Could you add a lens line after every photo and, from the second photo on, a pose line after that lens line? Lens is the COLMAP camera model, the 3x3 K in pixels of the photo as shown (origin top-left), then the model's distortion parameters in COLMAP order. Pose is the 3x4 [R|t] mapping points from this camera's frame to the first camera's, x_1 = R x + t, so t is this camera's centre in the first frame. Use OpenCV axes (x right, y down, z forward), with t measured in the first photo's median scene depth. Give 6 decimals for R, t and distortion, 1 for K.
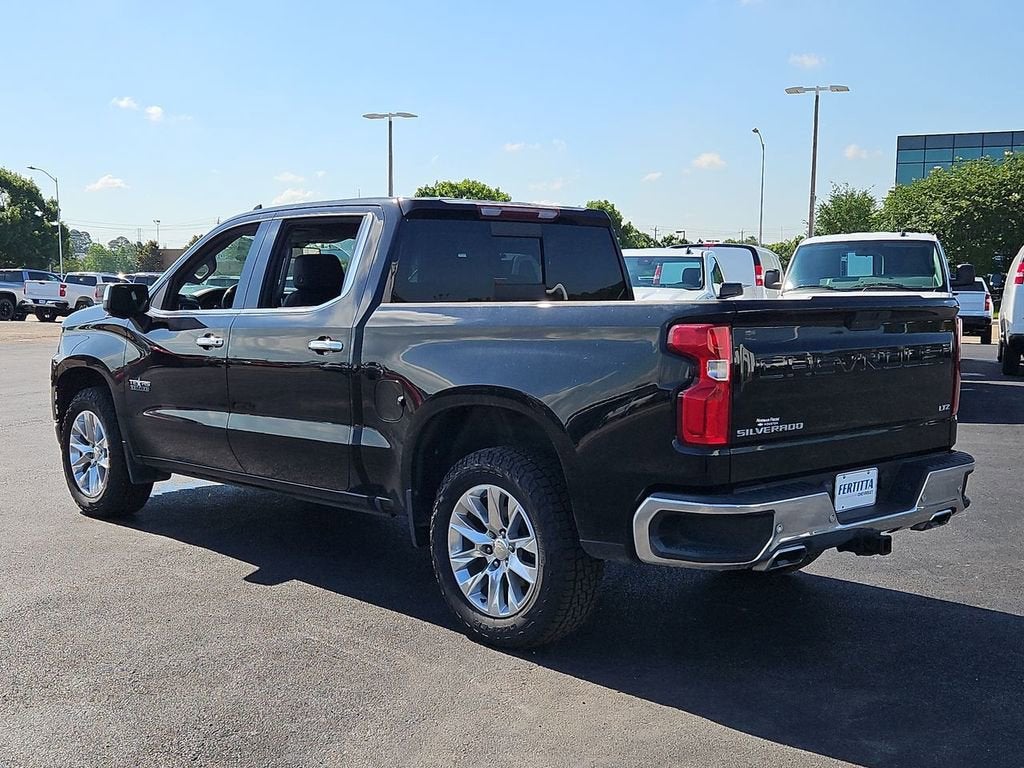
lens RADIAL K [[1251.9, 0, 505.7], [0, 1251.9, 379.7], [0, 0, 1]] dist [0.064655, 0.000000]
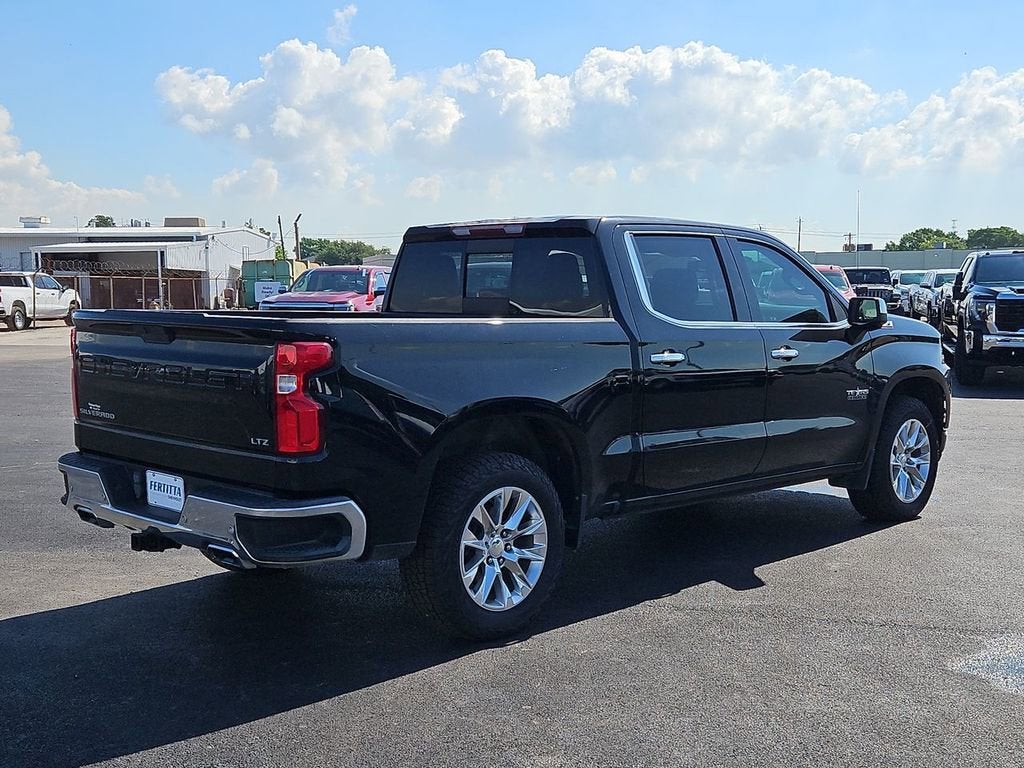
lens RADIAL K [[1251.9, 0, 498.1], [0, 1251.9, 412.1], [0, 0, 1]] dist [0.064655, 0.000000]
pose [[0.017185, 0.097219, -0.995115, 1.308545], [-0.082419, 0.992012, 0.095493, -0.102267], [0.996450, 0.080375, 0.025061, 1.219570]]
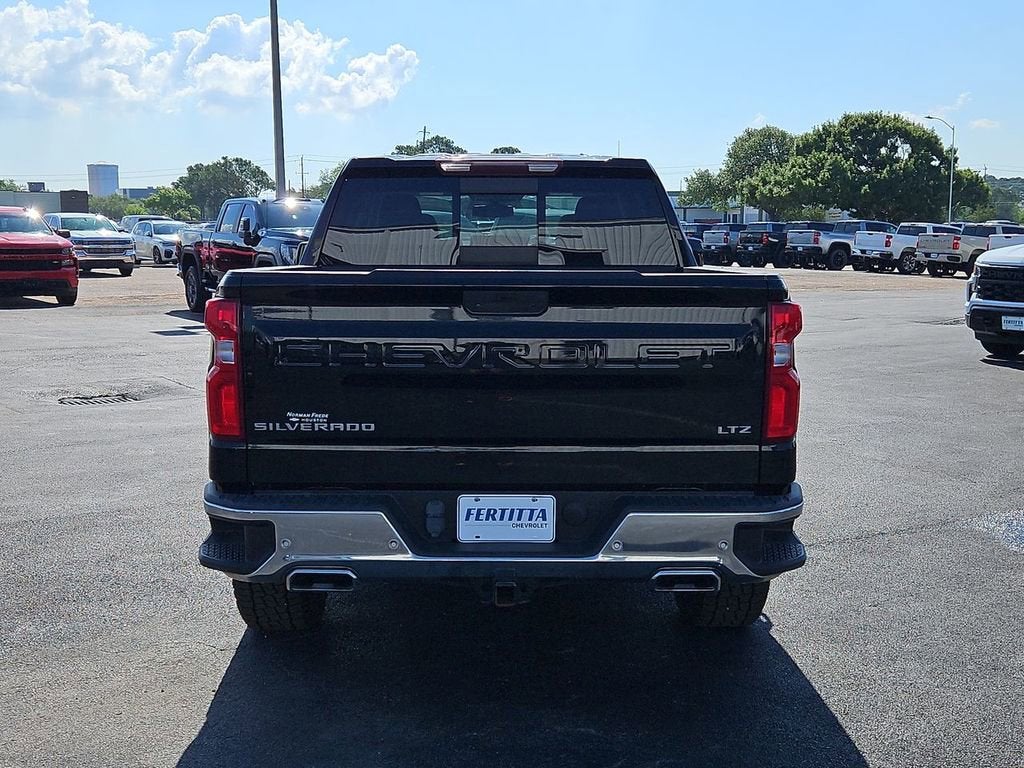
lens RADIAL K [[1251.9, 0, 490.7], [0, 1251.9, 351.1], [0, 0, 1]] dist [0.064655, 0.000000]
pose [[0.745755, 0.065290, -0.663013, 0.759439], [-0.053513, 0.997841, 0.038070, -0.043875], [0.664067, 0.007090, 0.747639, 0.403571]]
